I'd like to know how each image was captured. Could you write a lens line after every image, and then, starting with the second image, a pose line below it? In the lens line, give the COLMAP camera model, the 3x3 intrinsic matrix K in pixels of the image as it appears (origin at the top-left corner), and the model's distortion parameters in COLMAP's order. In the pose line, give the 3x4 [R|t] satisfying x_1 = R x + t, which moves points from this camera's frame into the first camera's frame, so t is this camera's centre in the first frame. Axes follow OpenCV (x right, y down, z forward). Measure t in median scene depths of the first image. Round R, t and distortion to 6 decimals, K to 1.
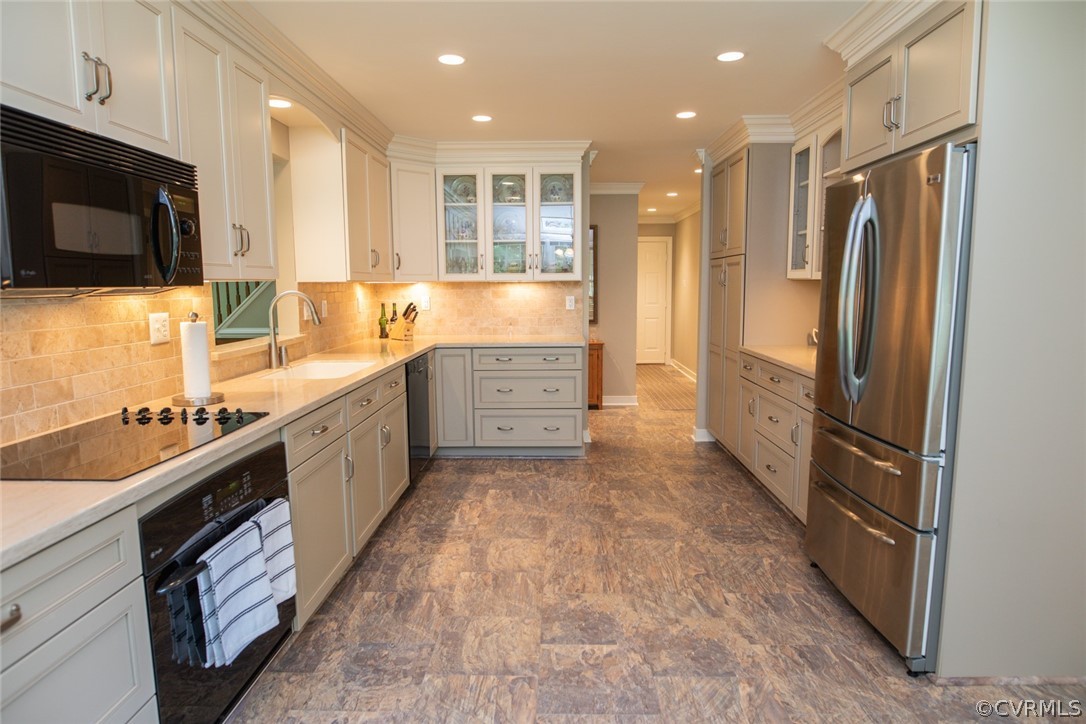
lens RADIAL K [[626.0, 0, 544.2], [0, 626.0, 362.0], [0, 0, 1]] dist [-0.022859, 0.000940]
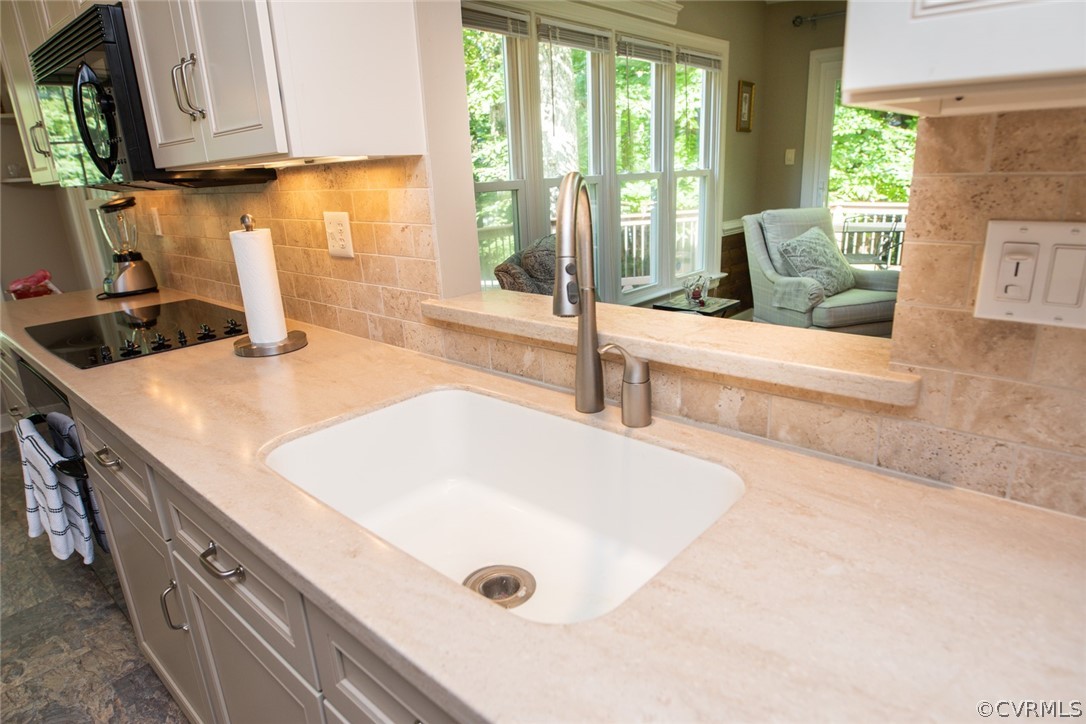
lens RADIAL K [[626.0, 0, 546.0], [0, 626.0, 362.8], [0, 0, 1]] dist [-0.022859, 0.000940]
pose [[-0.645662, 0.257879, -0.718762, -0.224630], [-0.048644, 0.925451, 0.375732, -0.176447], [0.762072, 0.277559, -0.584984, 1.485334]]
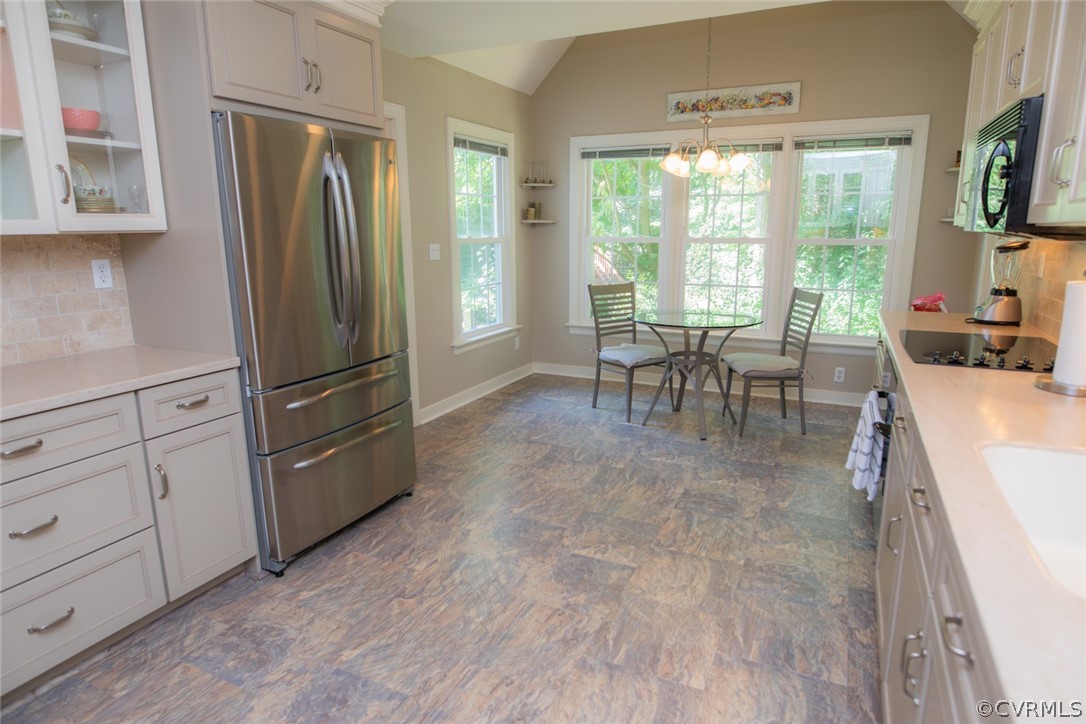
lens RADIAL K [[626.0, 0, 540.8], [0, 626.0, 362.0], [0, 0, 1]] dist [-0.022859, 0.000940]
pose [[-0.910948, -0.074221, 0.405789, -0.242928], [0.064090, 0.946273, 0.316953, -0.219985], [-0.407512, 0.314735, -0.857249, 1.704437]]
